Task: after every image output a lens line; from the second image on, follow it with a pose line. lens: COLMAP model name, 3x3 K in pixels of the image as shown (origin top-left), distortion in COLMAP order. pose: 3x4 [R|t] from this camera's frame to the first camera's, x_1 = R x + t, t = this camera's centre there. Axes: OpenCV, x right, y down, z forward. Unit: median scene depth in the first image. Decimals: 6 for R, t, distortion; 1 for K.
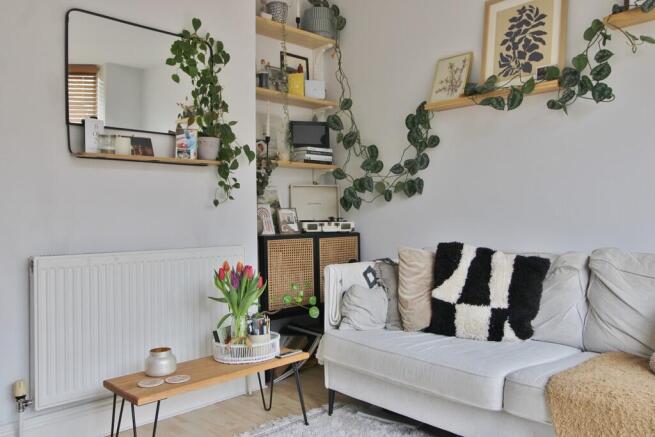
lens RADIAL K [[513.6, 0, 327.5], [0, 513.6, 216.0], [0, 0, 1]] dist [0.007096, -0.000873]
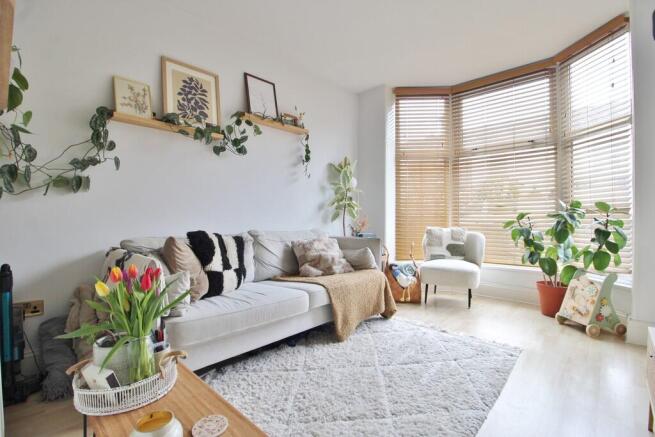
lens RADIAL K [[304.0, 0, 324.7], [0, 304.0, 219.5], [0, 0, 1]] dist [-0.008914, -0.005600]
pose [[-0.052832, -0.009231, 0.998561, -0.588182], [-0.003914, 0.999952, 0.009037, 0.011043], [-0.998596, -0.003431, -0.052865, 0.692451]]
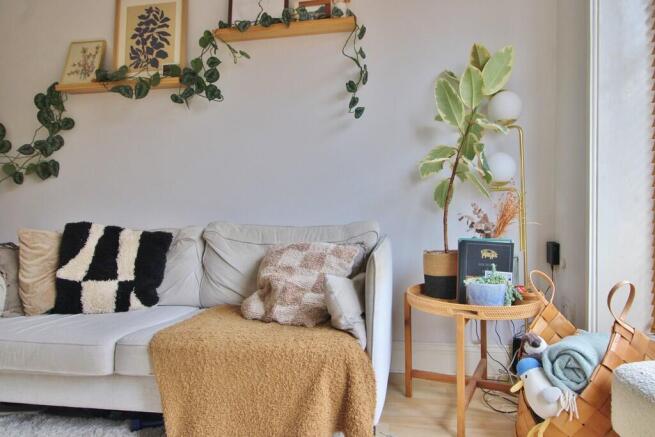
lens RADIAL K [[457.1, 0, 325.1], [0, 457.1, 215.1], [0, 0, 1]] dist [0.000754, 0.000753]
pose [[0.806337, -0.026681, 0.590854, 0.097426], [0.015270, 0.999588, 0.024300, 0.022198], [-0.591259, -0.010571, 0.806413, -0.017210]]
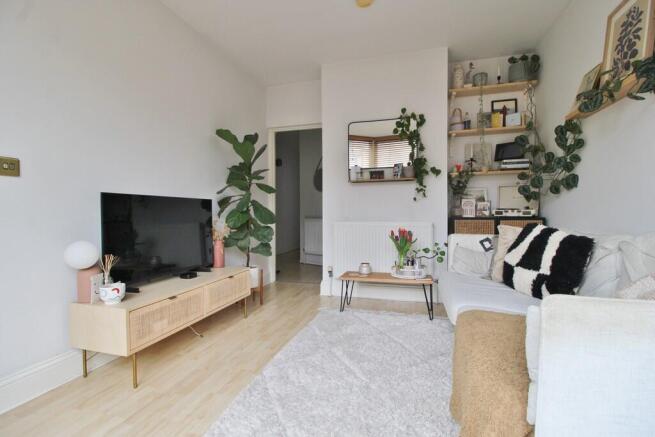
lens RADIAL K [[304.0, 0, 323.6], [0, 304.0, 213.9], [0, 0, 1]] dist [-0.008914, -0.005600]
pose [[0.500494, 0.010326, -0.865678, 0.642887], [0.000231, 0.999927, 0.012061, 0.017570], [0.865740, -0.006236, 0.500456, 0.132831]]
